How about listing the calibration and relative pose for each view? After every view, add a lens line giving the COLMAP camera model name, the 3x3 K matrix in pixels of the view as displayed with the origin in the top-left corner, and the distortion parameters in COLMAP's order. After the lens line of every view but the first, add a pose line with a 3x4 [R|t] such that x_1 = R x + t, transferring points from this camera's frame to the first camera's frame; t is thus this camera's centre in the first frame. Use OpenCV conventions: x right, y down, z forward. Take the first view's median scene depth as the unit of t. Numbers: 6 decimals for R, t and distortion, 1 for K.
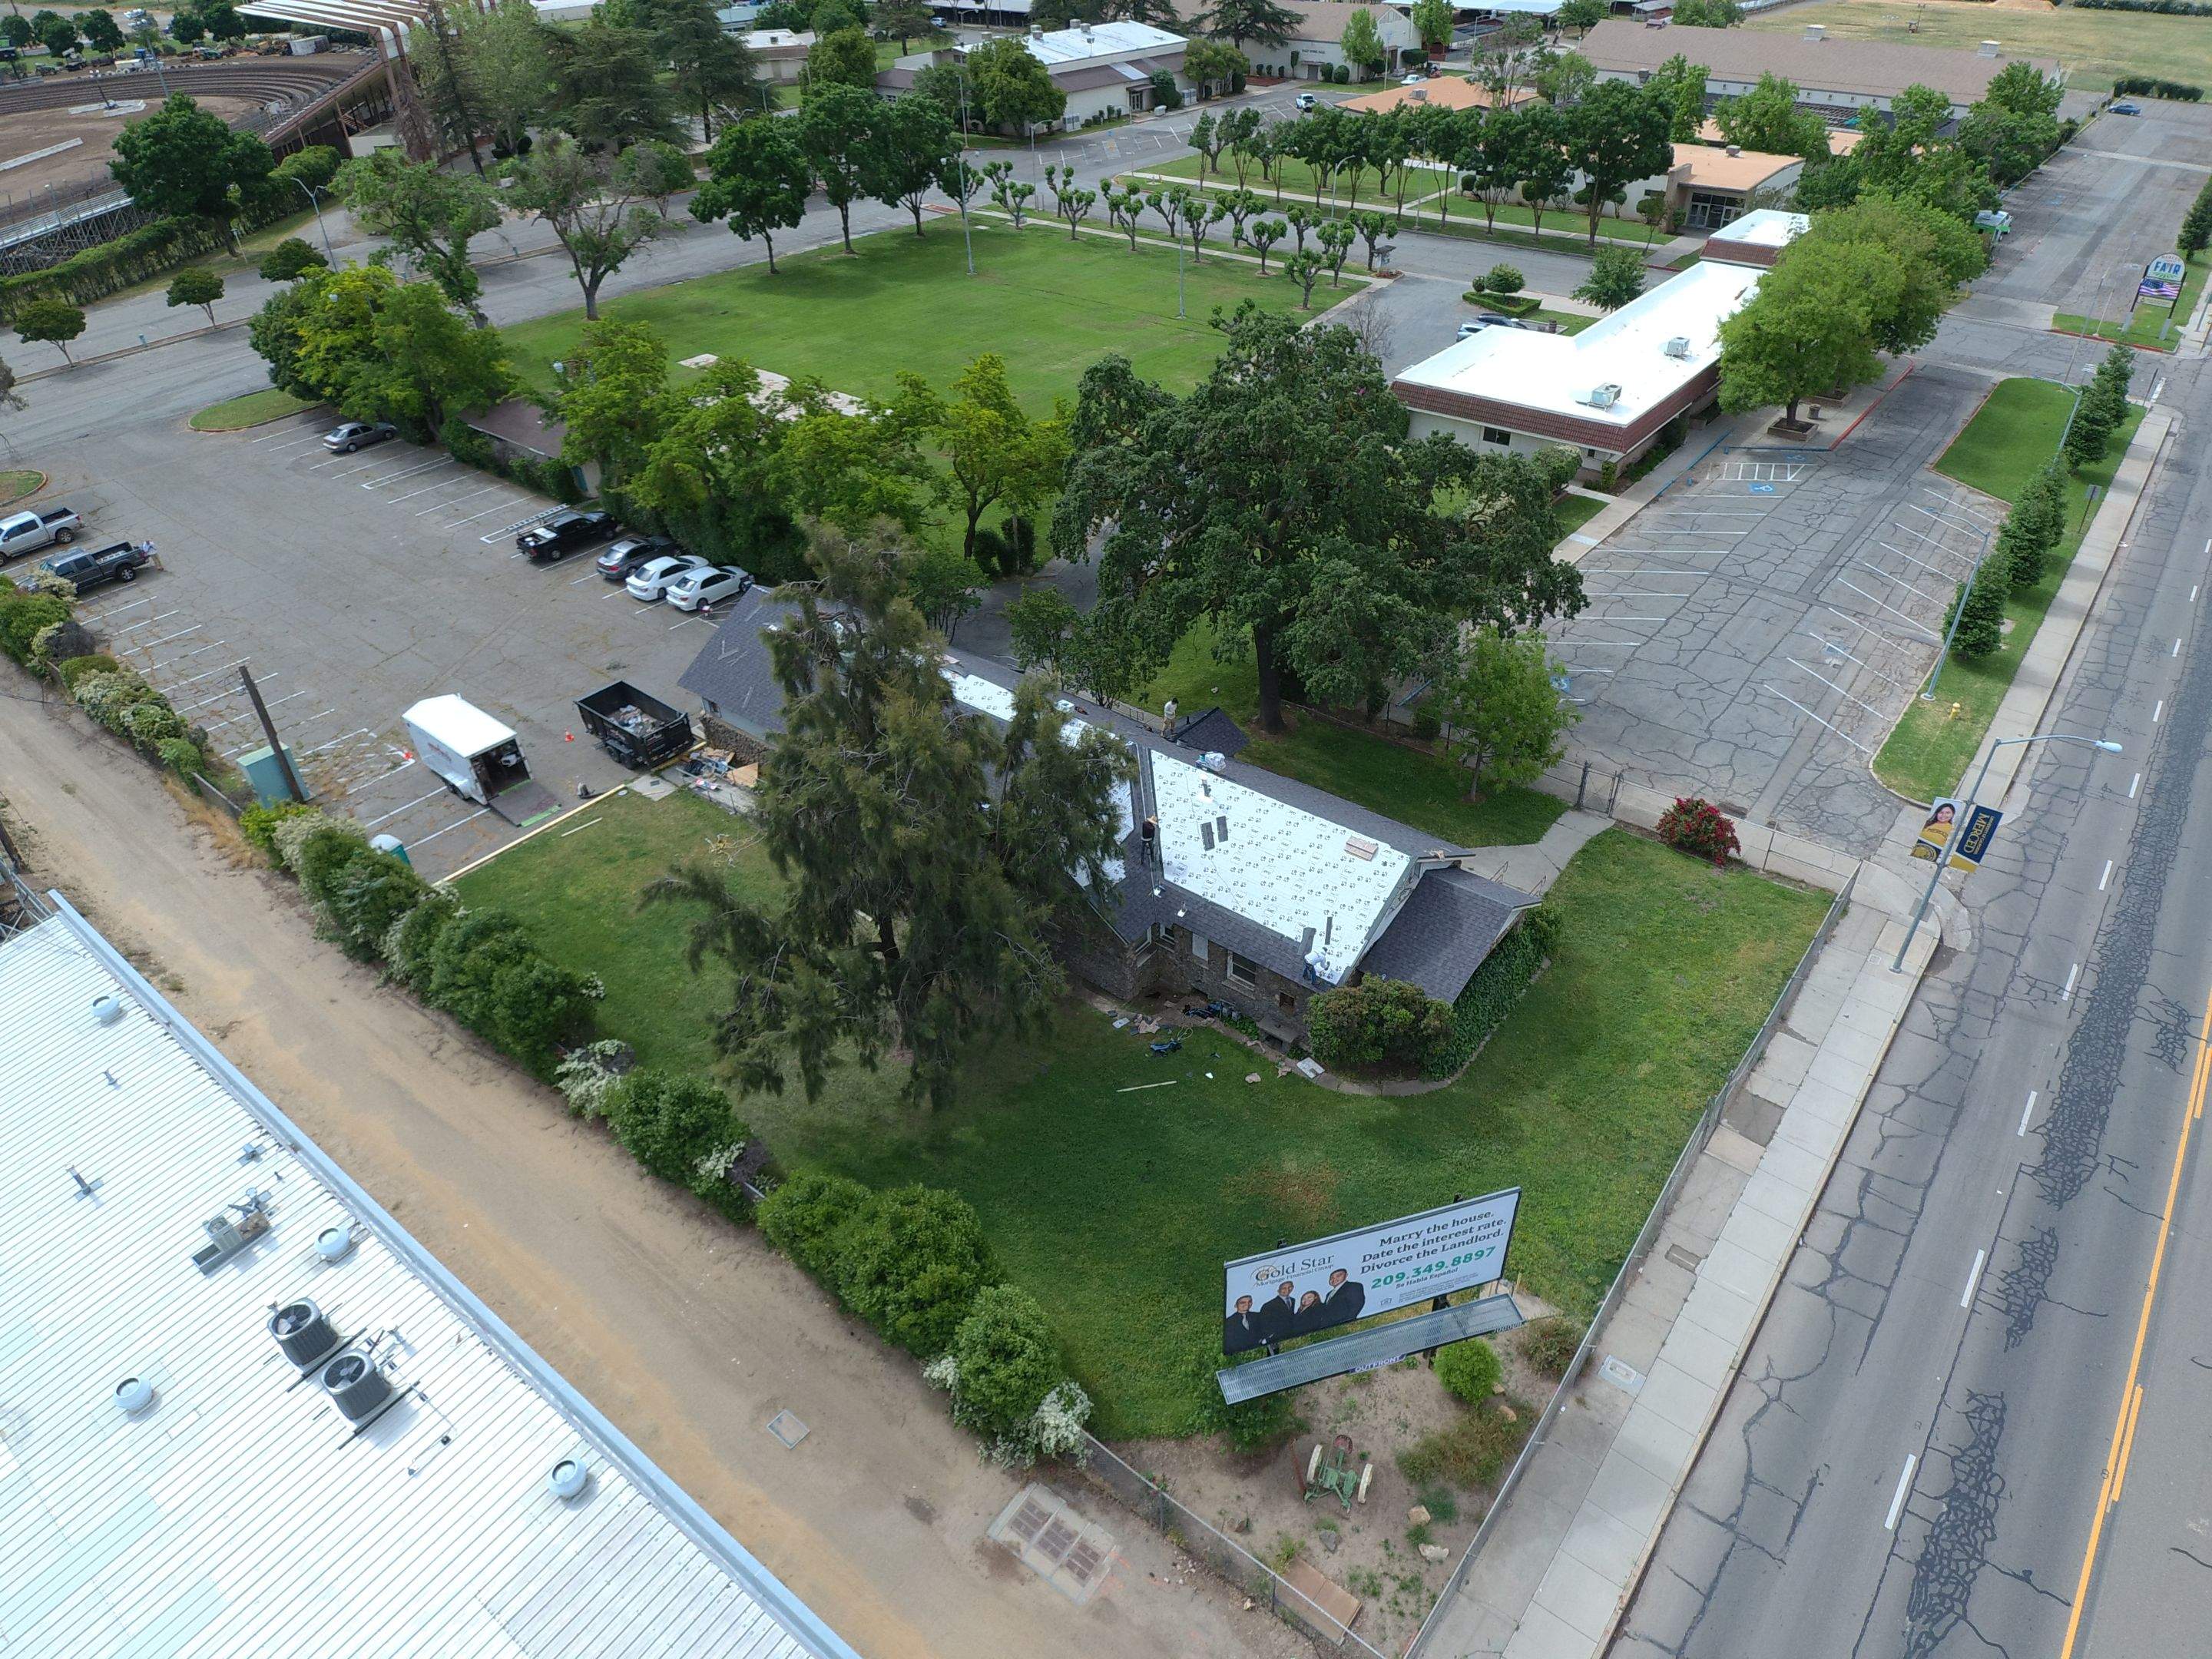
lens RADIAL K [[1346.2, 0, 1159.6], [0, 1346.2, 873.3], [0, 0, 1]] dist [0.062325, -0.094300]
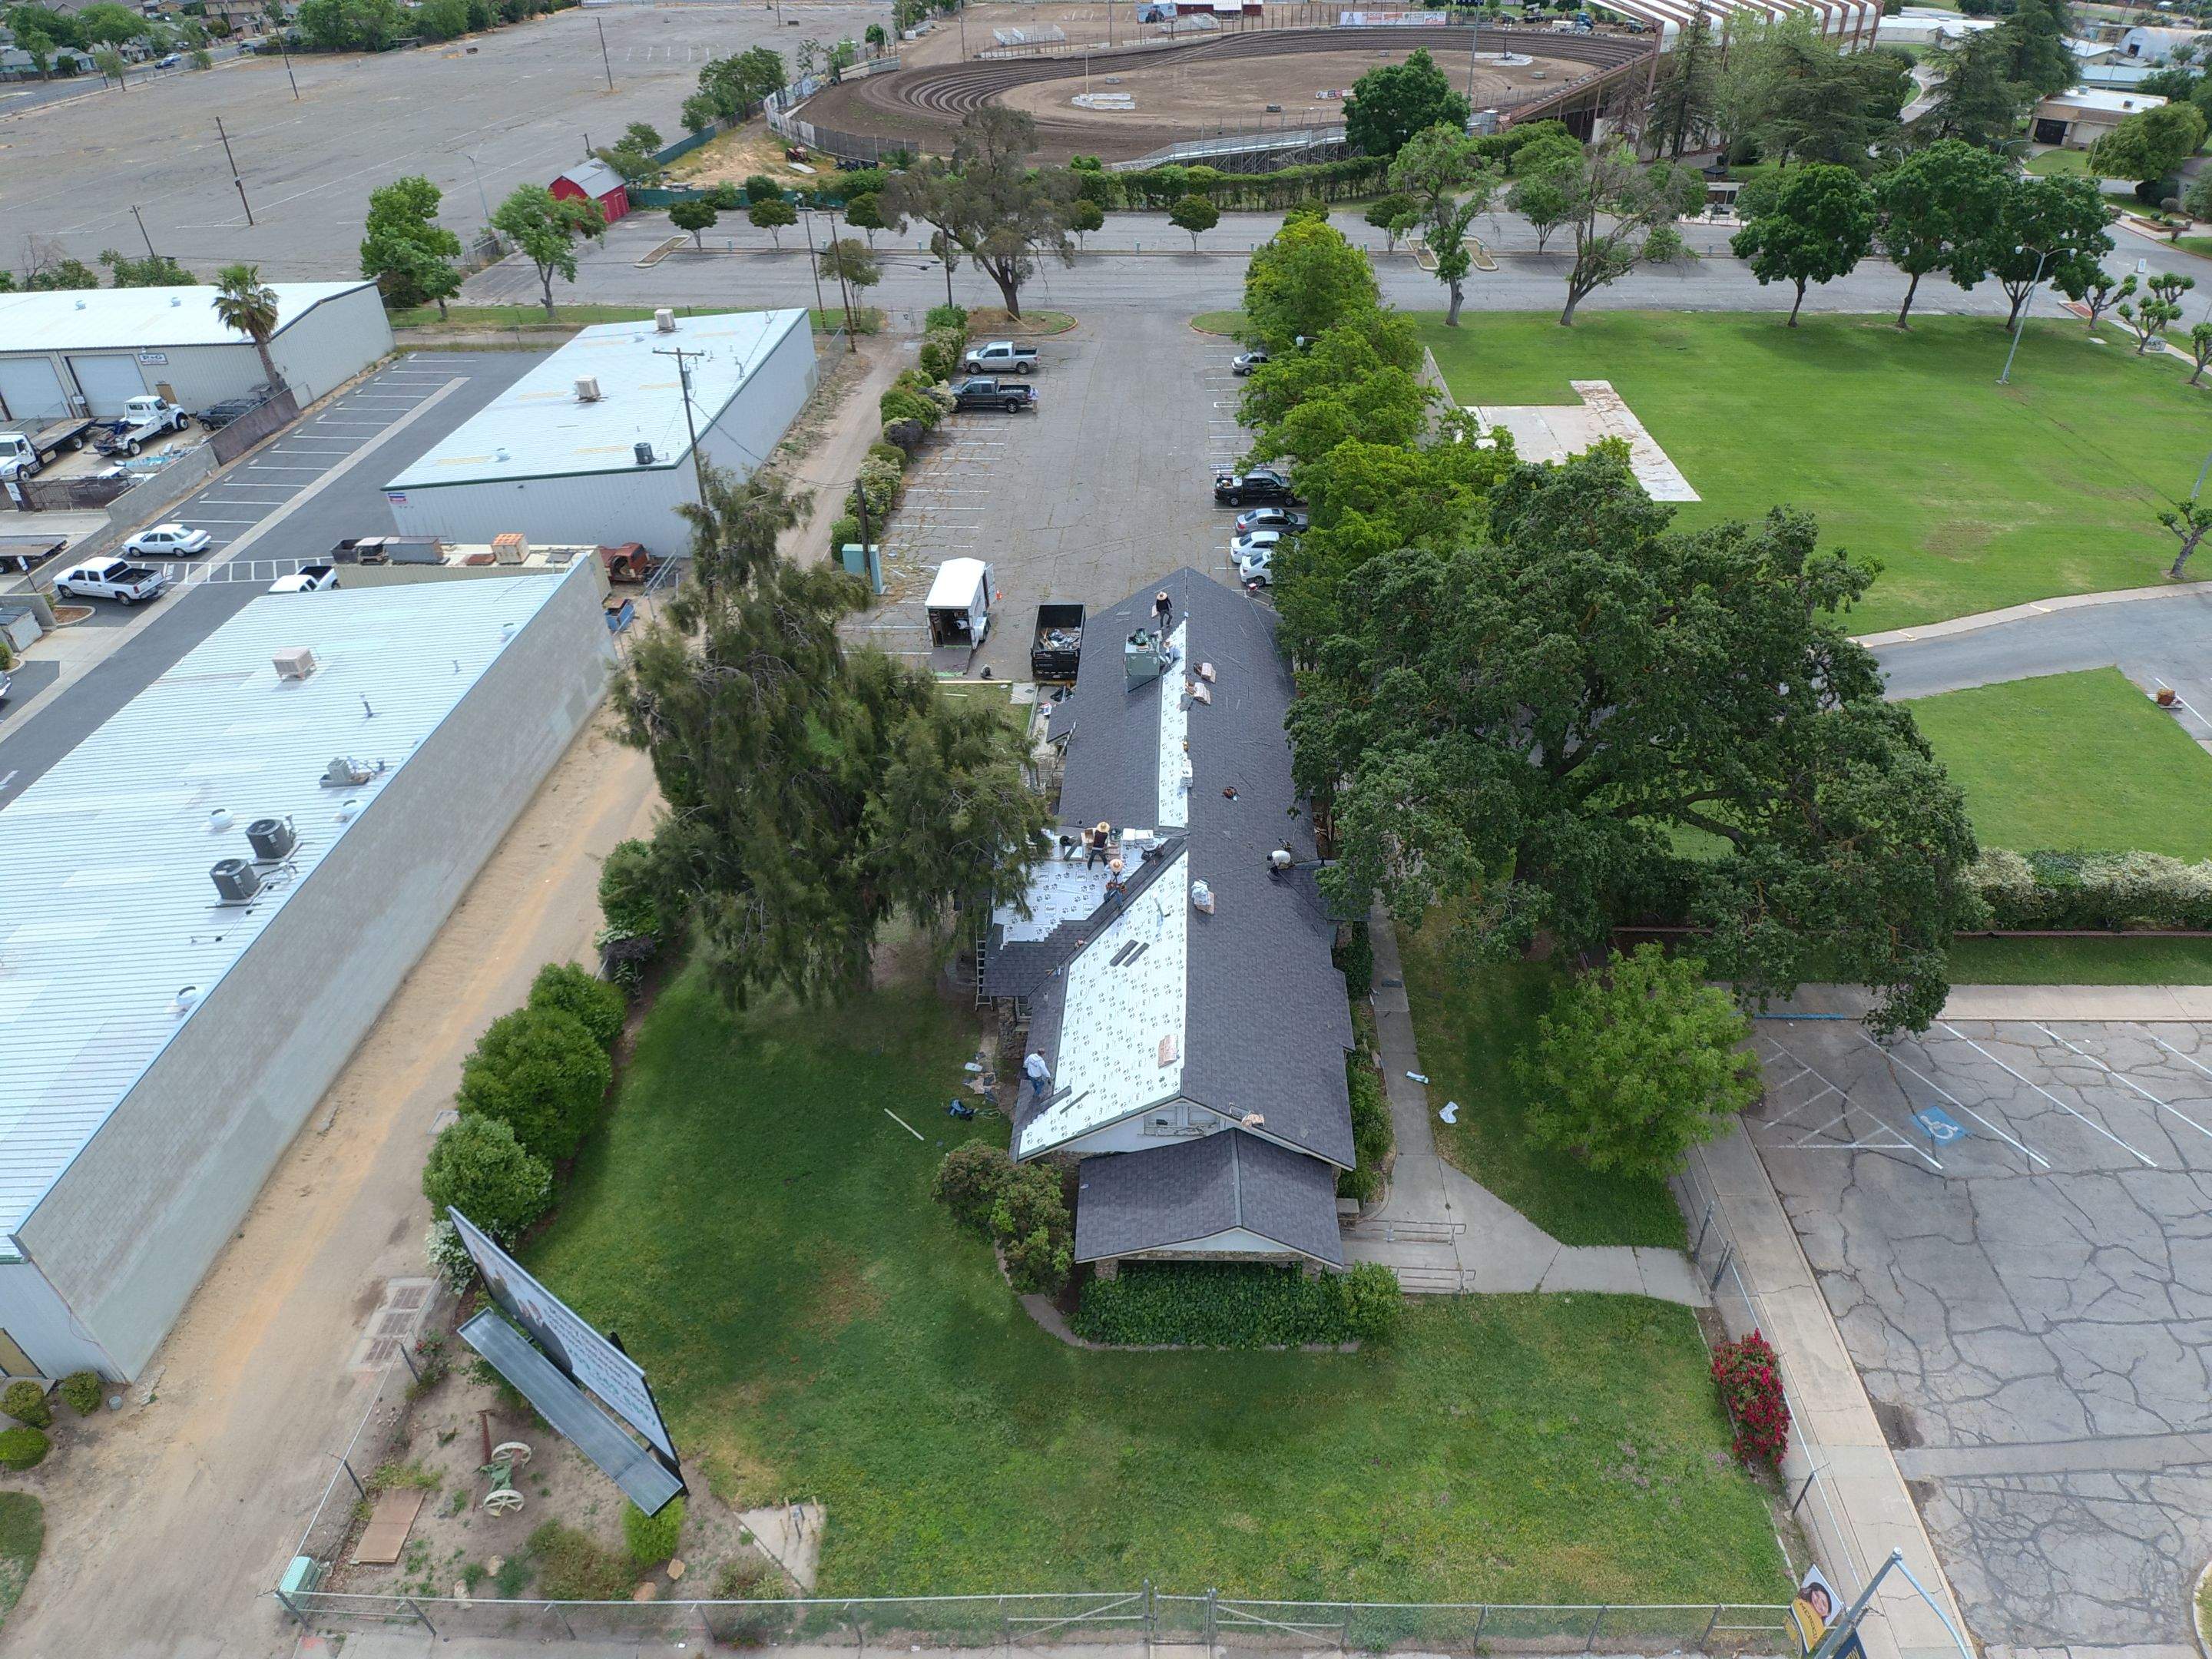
lens RADIAL K [[1346.2, 0, 1159.6], [0, 1346.2, 873.3], [0, 0, 1]] dist [0.062325, -0.094300]
pose [[0.592722, 0.485711, -0.642468, 0.589342], [-0.490360, 0.850435, 0.190544, -0.250721], [0.638927, 0.202101, 0.742245, 0.335683]]
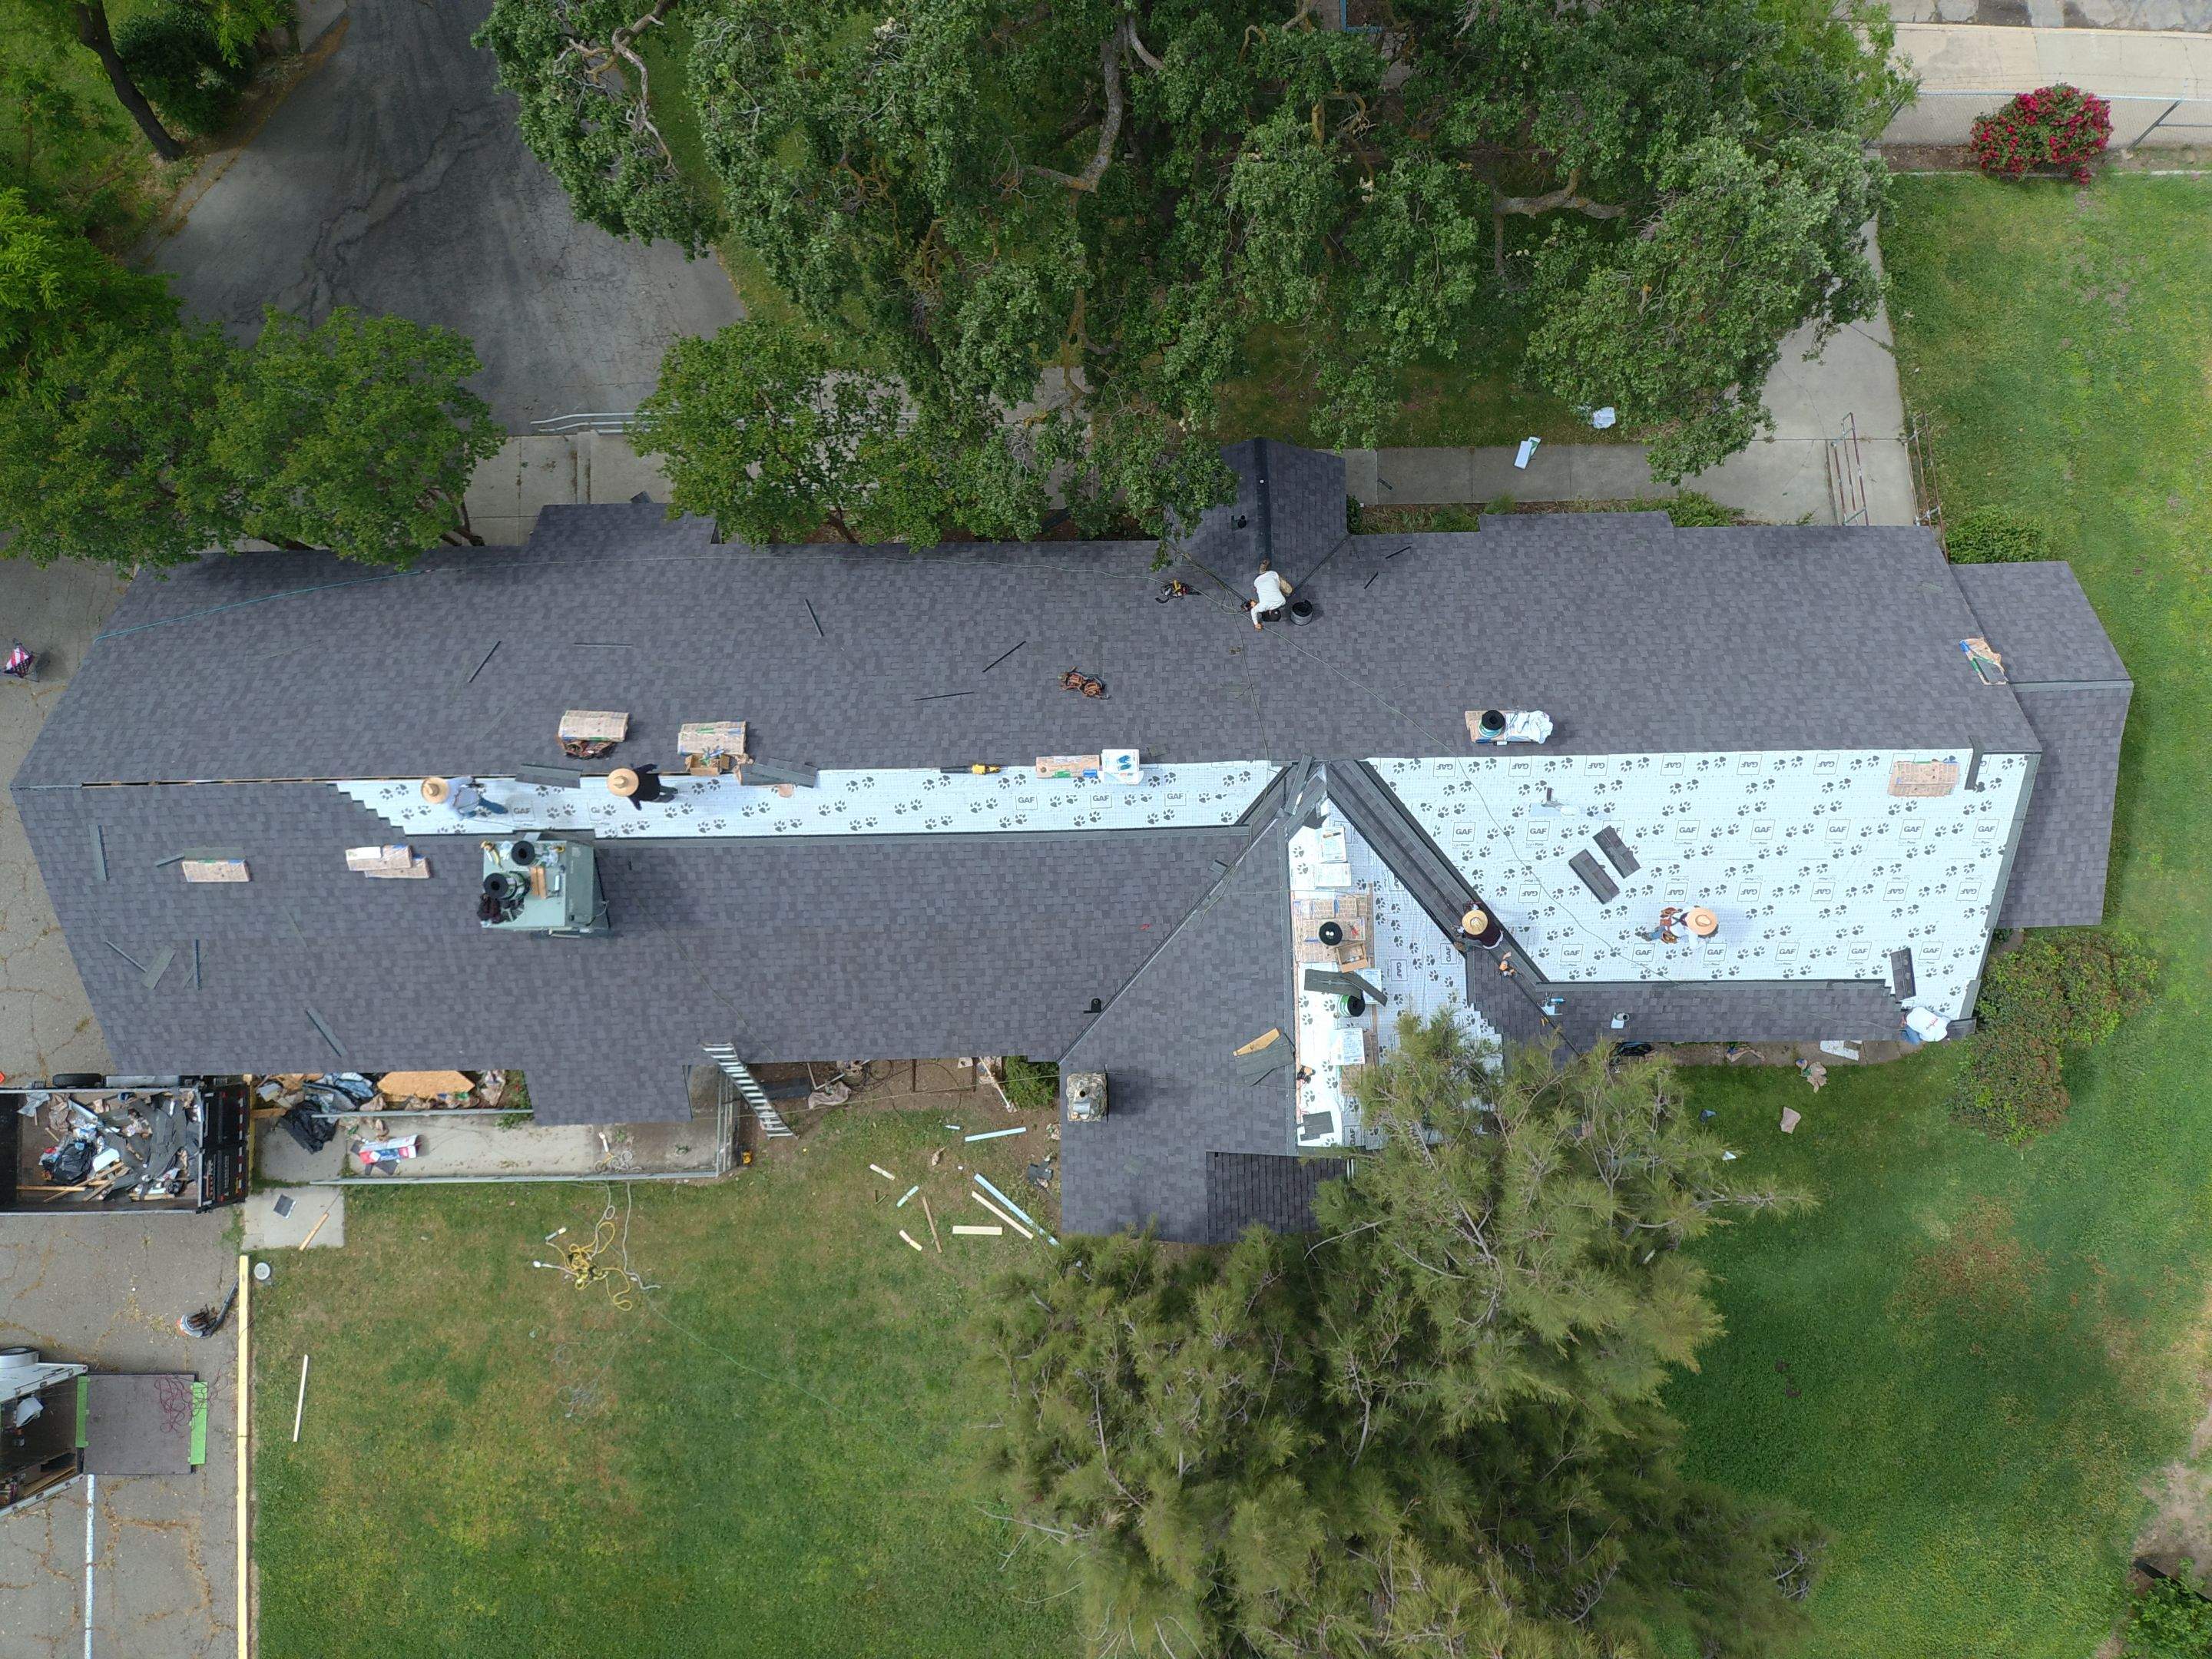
lens RADIAL K [[1346.2, 0, 1159.6], [0, 1346.2, 873.3], [0, 0, 1]] dist [0.062325, -0.094300]
pose [[0.780221, -0.620931, 0.075491, -0.123467], [0.367469, 0.552677, 0.748007, -0.451641], [-0.506183, -0.555871, 0.659383, 0.742105]]
